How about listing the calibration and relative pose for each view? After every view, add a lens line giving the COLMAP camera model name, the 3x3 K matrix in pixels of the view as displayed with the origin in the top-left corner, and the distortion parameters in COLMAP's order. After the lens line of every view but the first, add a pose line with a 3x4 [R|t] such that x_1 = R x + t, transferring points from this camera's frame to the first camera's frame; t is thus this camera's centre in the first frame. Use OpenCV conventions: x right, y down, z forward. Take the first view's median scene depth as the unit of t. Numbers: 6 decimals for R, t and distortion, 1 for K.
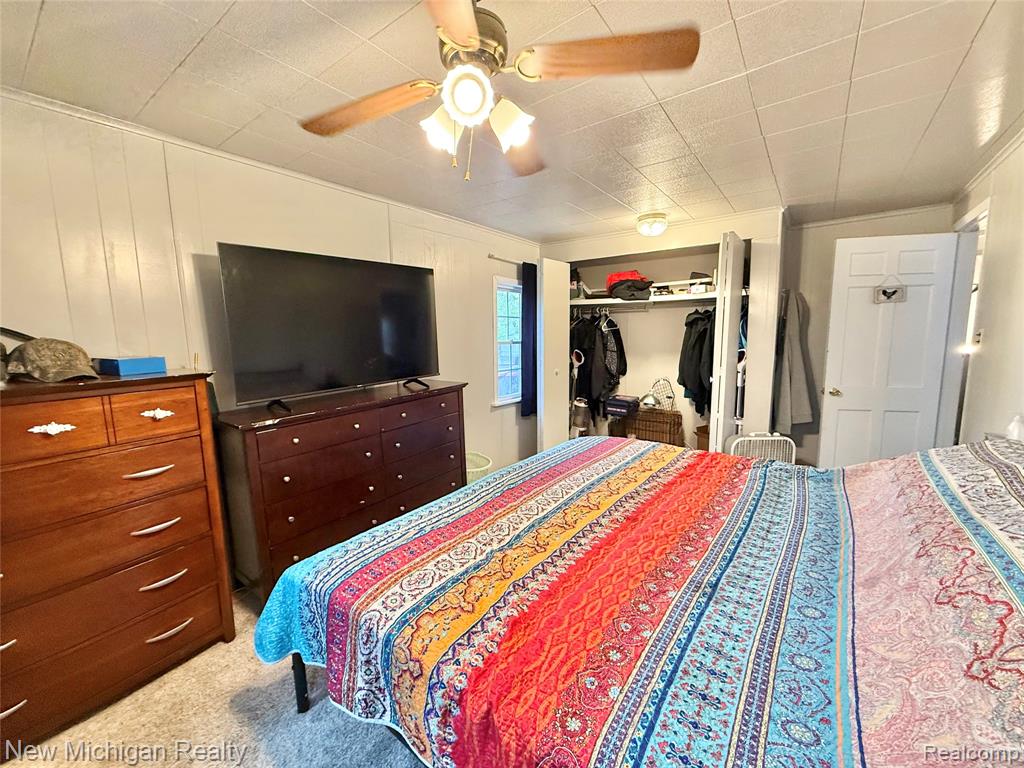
lens RADIAL K [[403.5, 0, 512.0], [0, 403.5, 384.0], [0, 0, 1]] dist [0.001010, 0.000434]
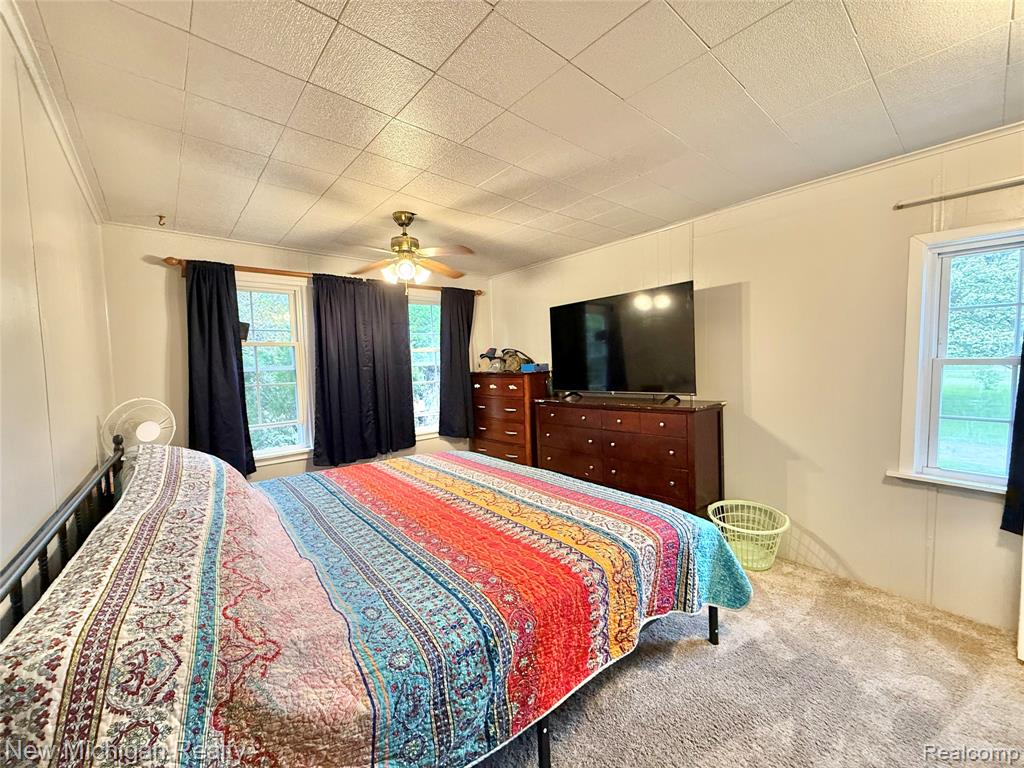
lens RADIAL K [[403.5, 0, 512.0], [0, 403.5, 384.0], [0, 0, 1]] dist [0.001010, 0.000434]
pose [[-0.217164, 0.099414, -0.971060, 1.240715], [-0.079103, 0.989736, 0.119016, -0.195365], [0.972925, 0.102660, -0.207071, 1.197312]]
